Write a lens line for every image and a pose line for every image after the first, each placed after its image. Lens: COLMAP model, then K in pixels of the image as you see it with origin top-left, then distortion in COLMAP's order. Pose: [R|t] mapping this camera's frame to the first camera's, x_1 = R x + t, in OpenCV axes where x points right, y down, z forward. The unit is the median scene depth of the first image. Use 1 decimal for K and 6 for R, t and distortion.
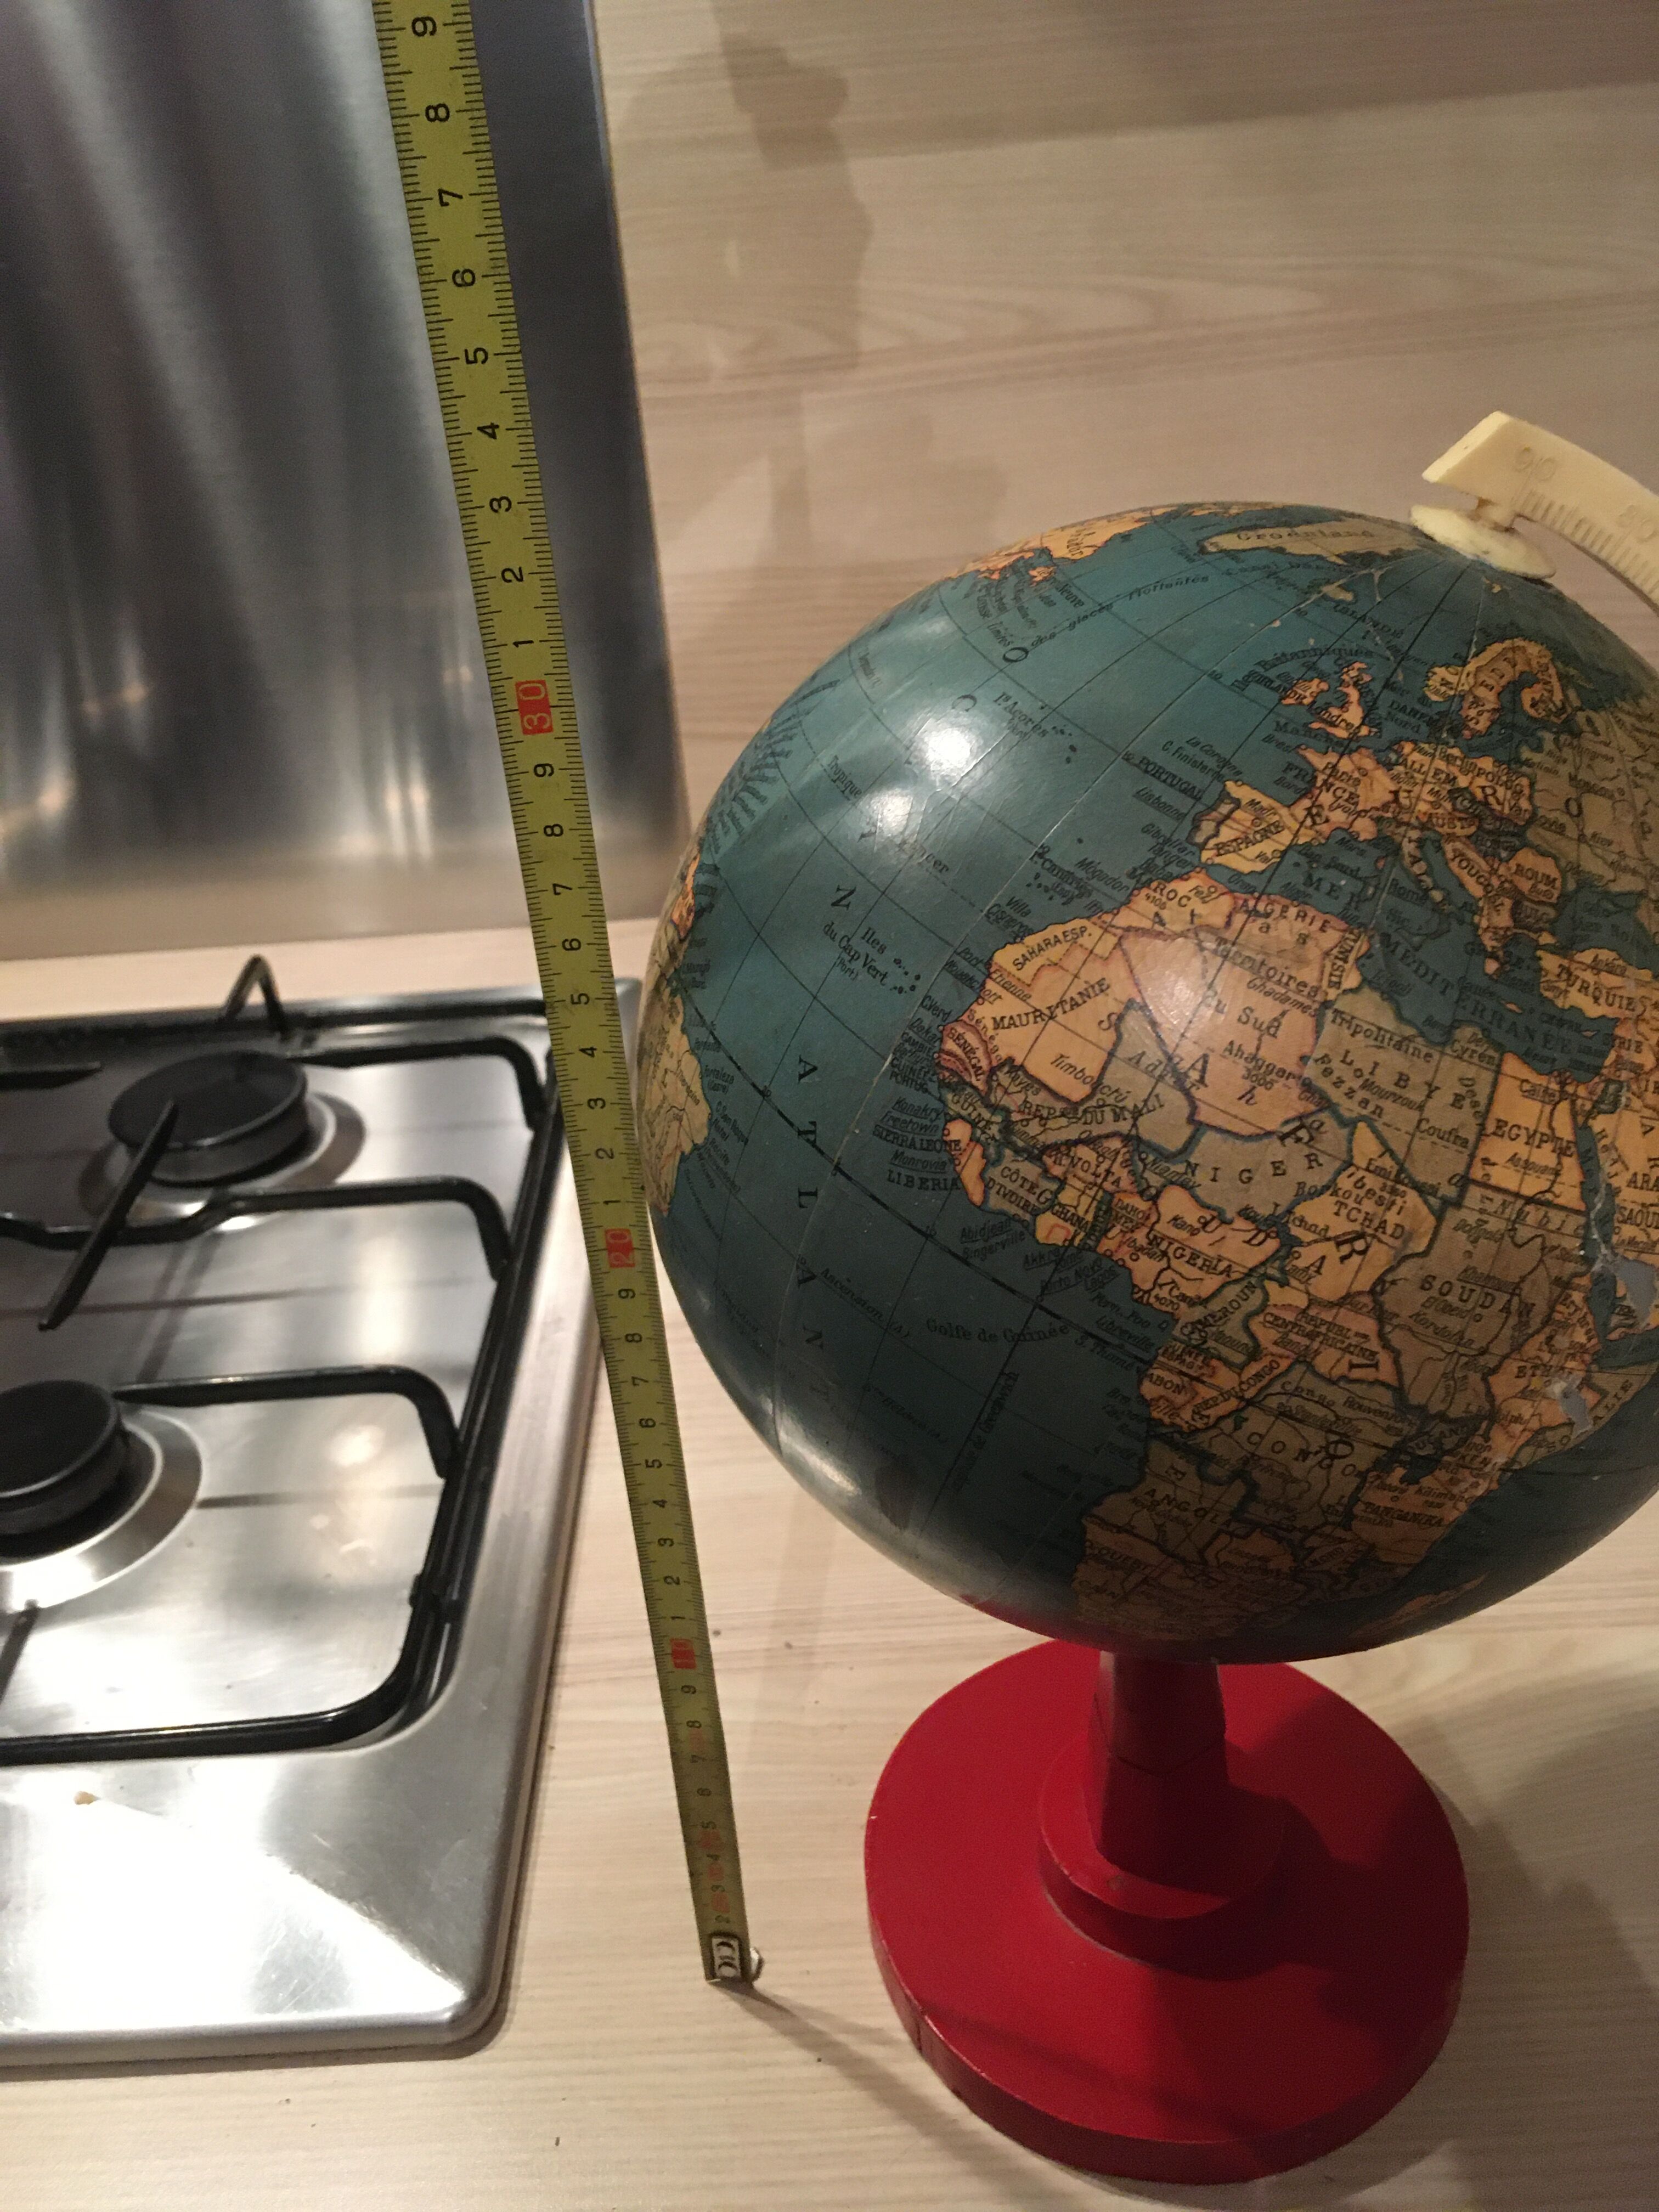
lens RADIAL K [[1910.1, 0, 829.5], [0, 1910.1, 1106.0], [0, 0, 1]] dist [0.106240, -0.157398]
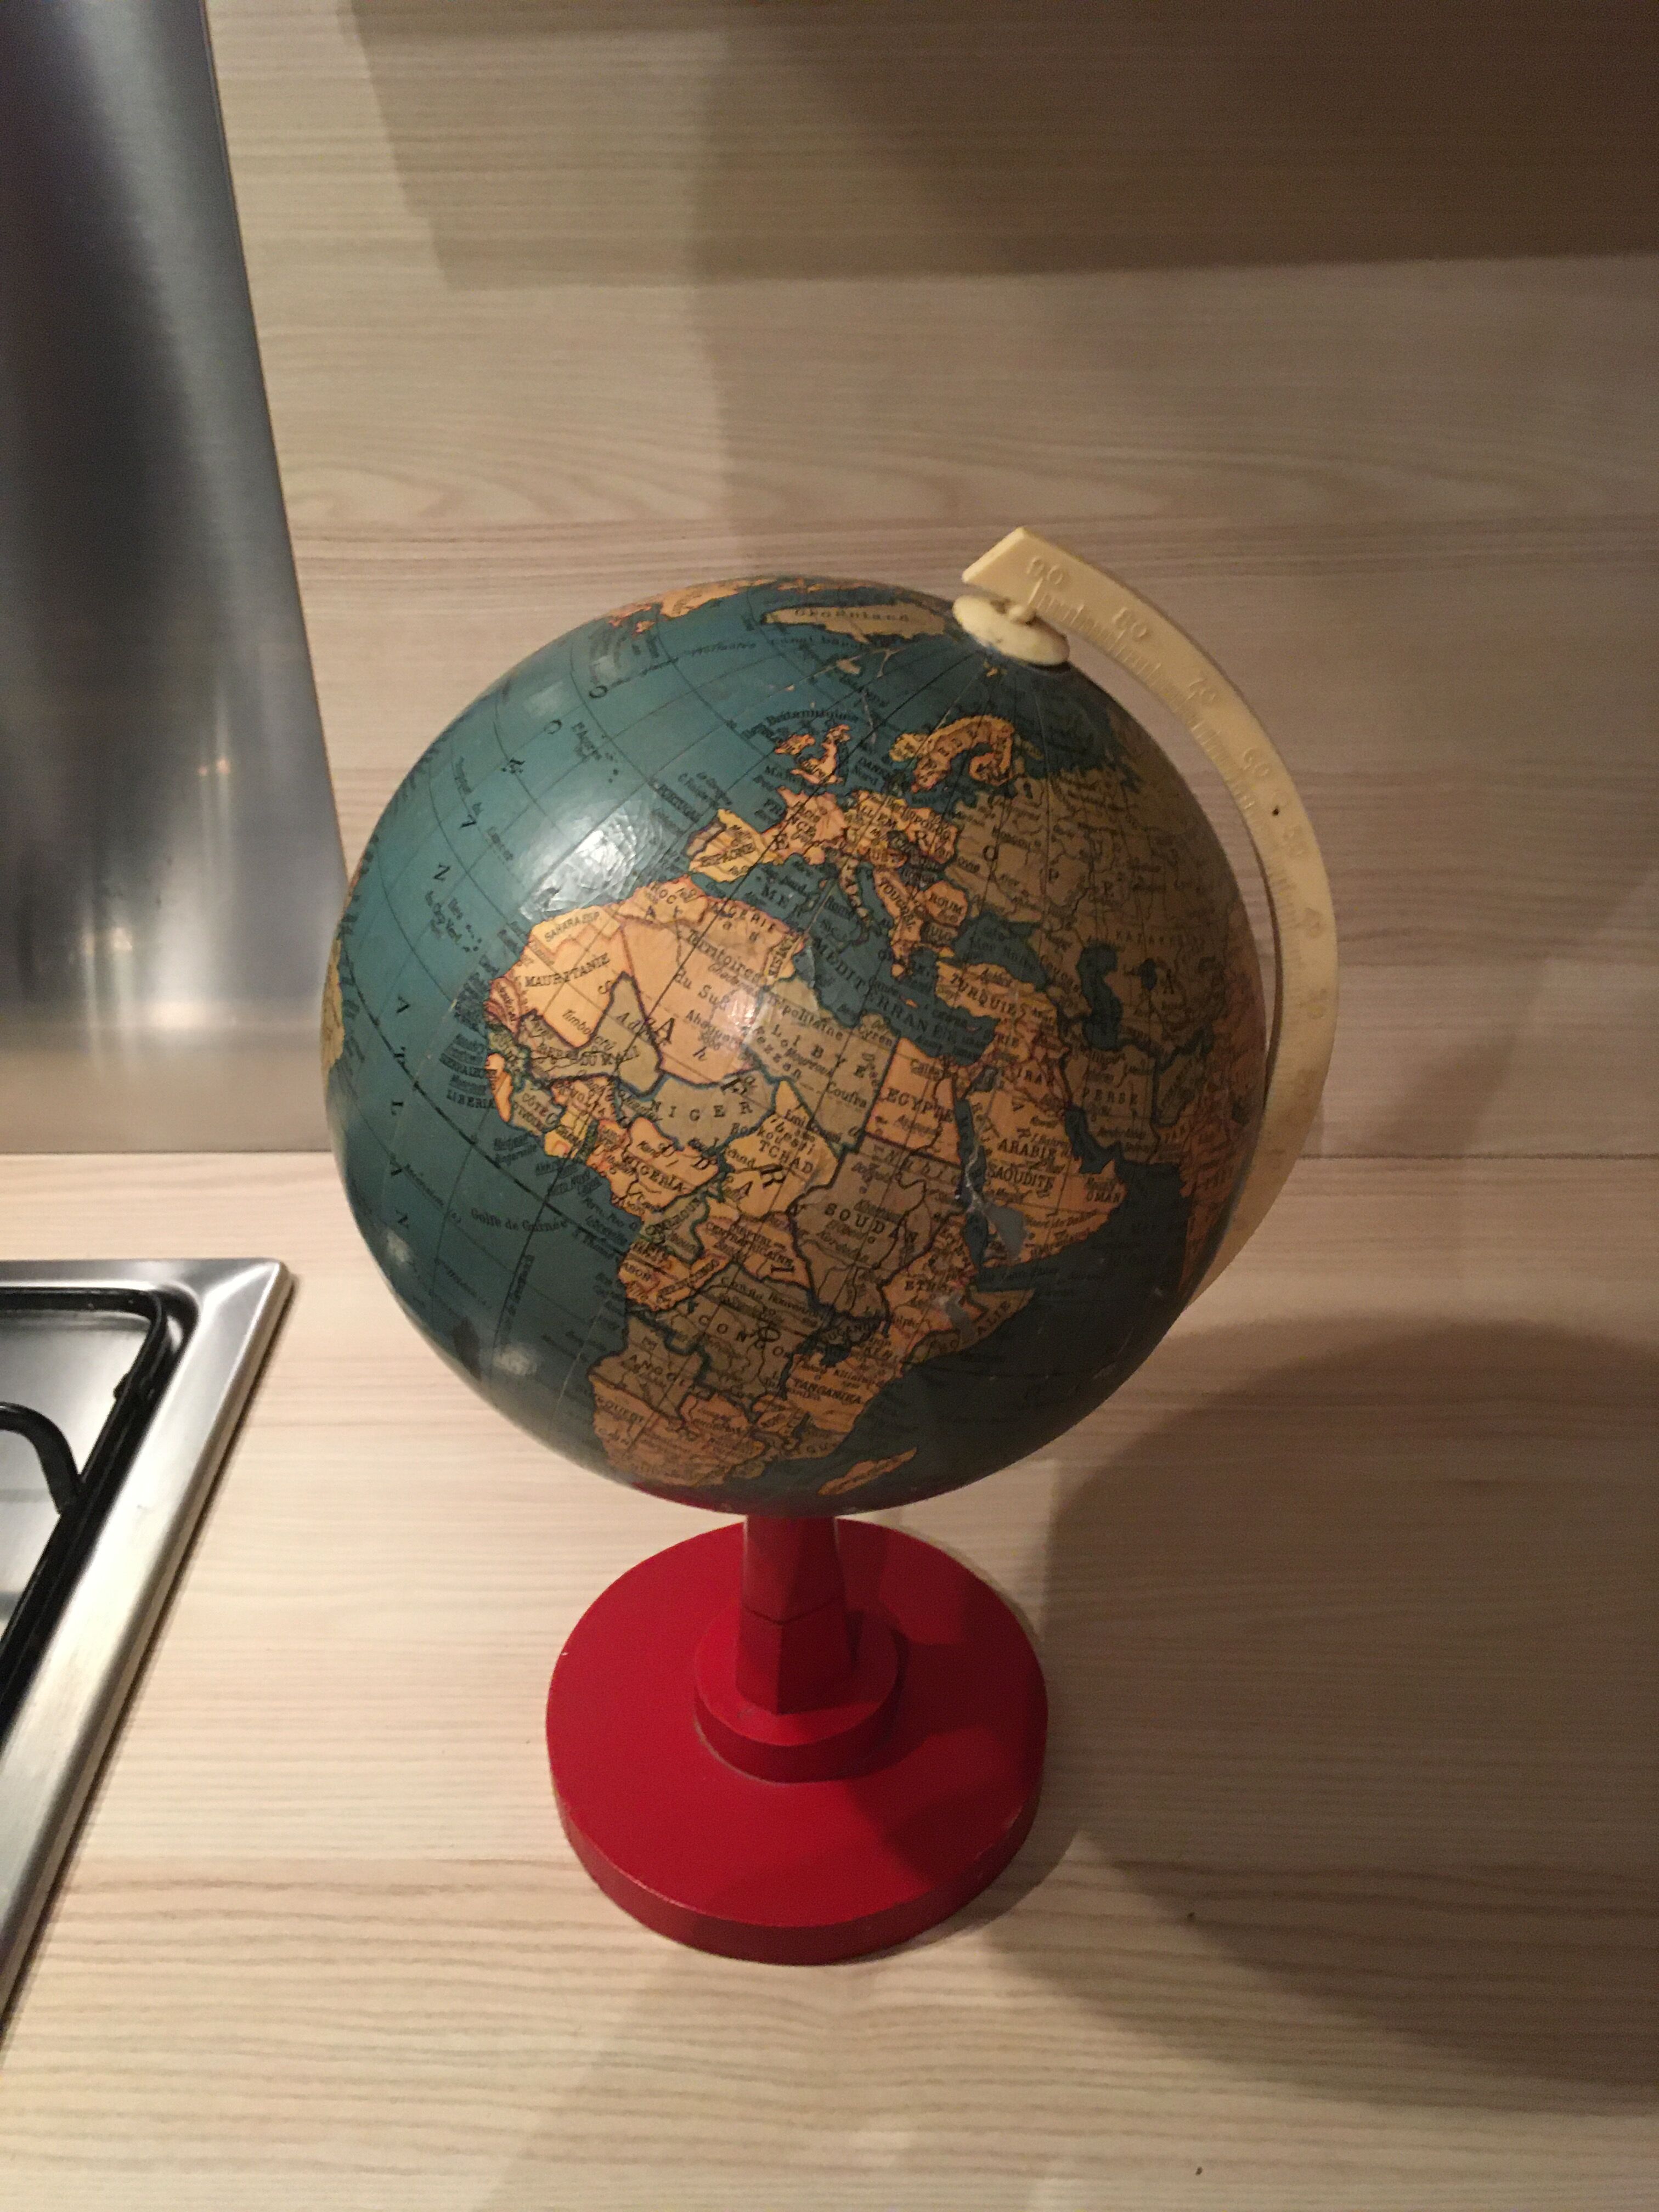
lens RADIAL K [[1865.0, 0, 829.5], [0, 1865.0, 1106.0], [0, 0, 1]] dist [0.115360, -0.199523]
pose [[0.995968, 0.087005, -0.021862, 0.325563], [-0.086565, 0.996039, 0.020329, -0.002975], [0.023545, -0.018355, 0.999554, -0.252318]]
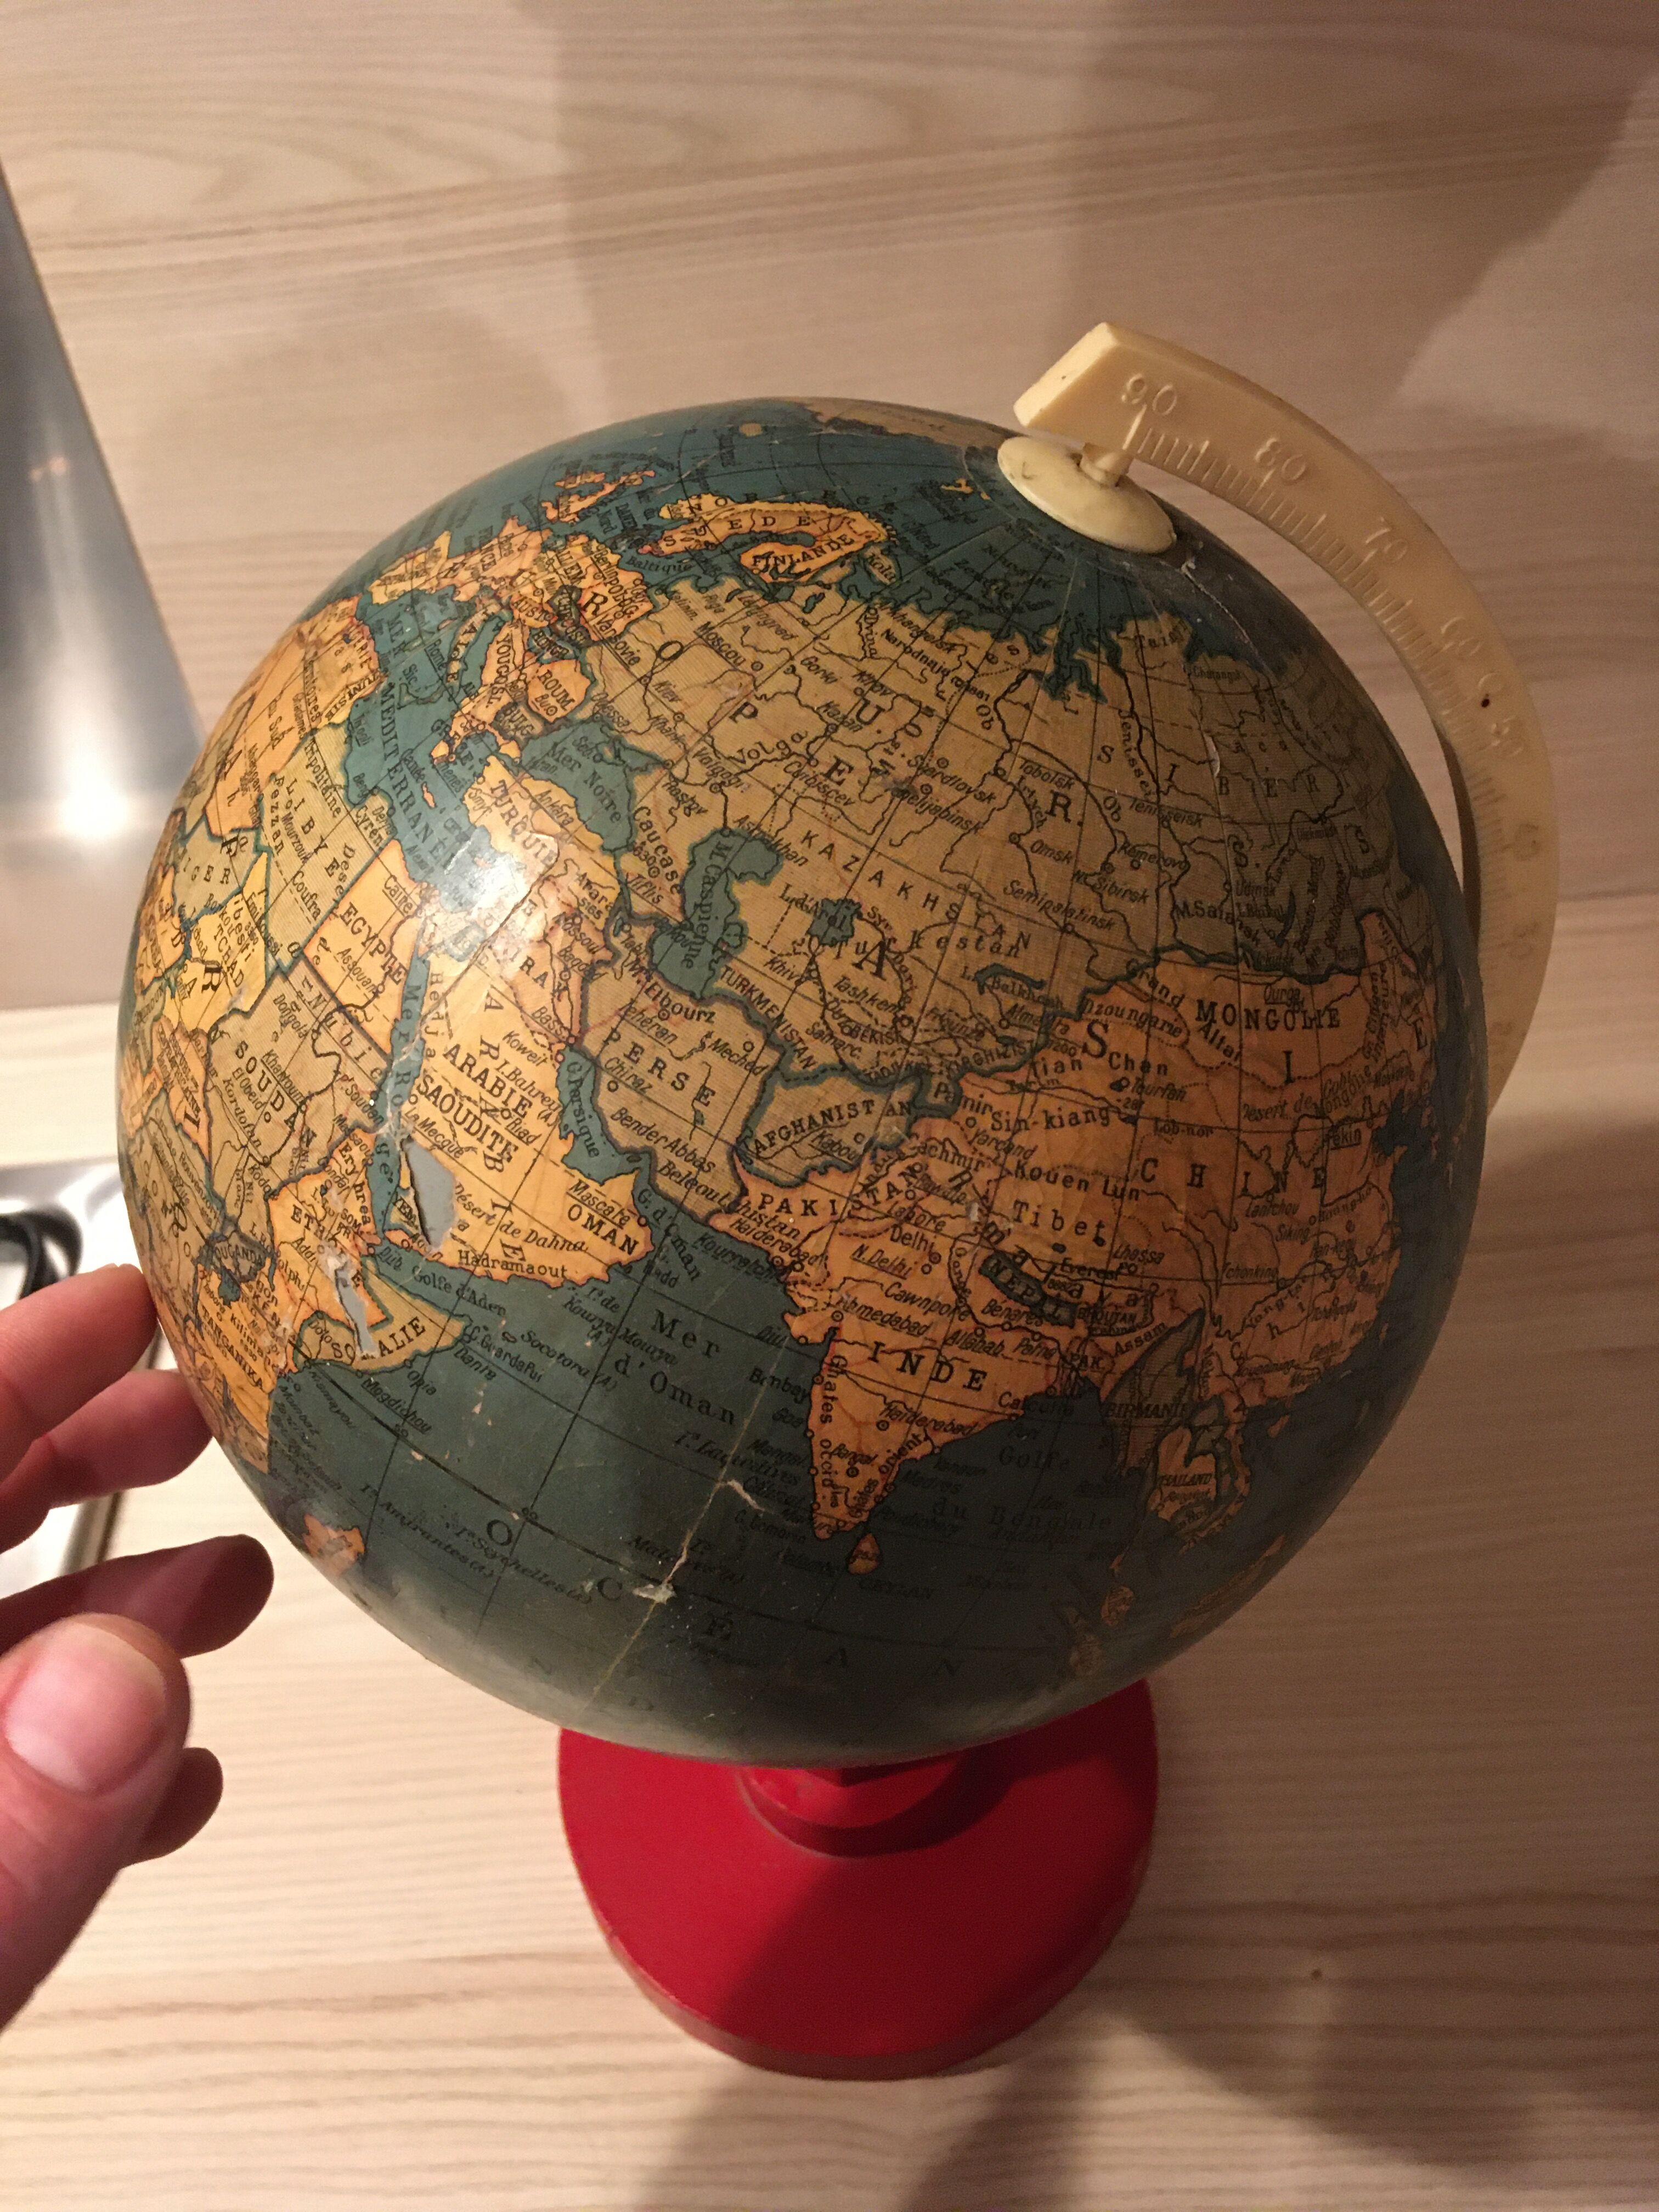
lens RADIAL K [[1957.1, 0, 809.8], [0, 1957.1, 1103.4], [0, 0, 1]] dist [0.044461, 0.005301]
pose [[0.619561, 0.372842, -0.690749, 1.087467], [-0.493774, 0.869193, 0.026273, -0.038891], [0.610190, 0.324796, 0.722617, 0.506510]]
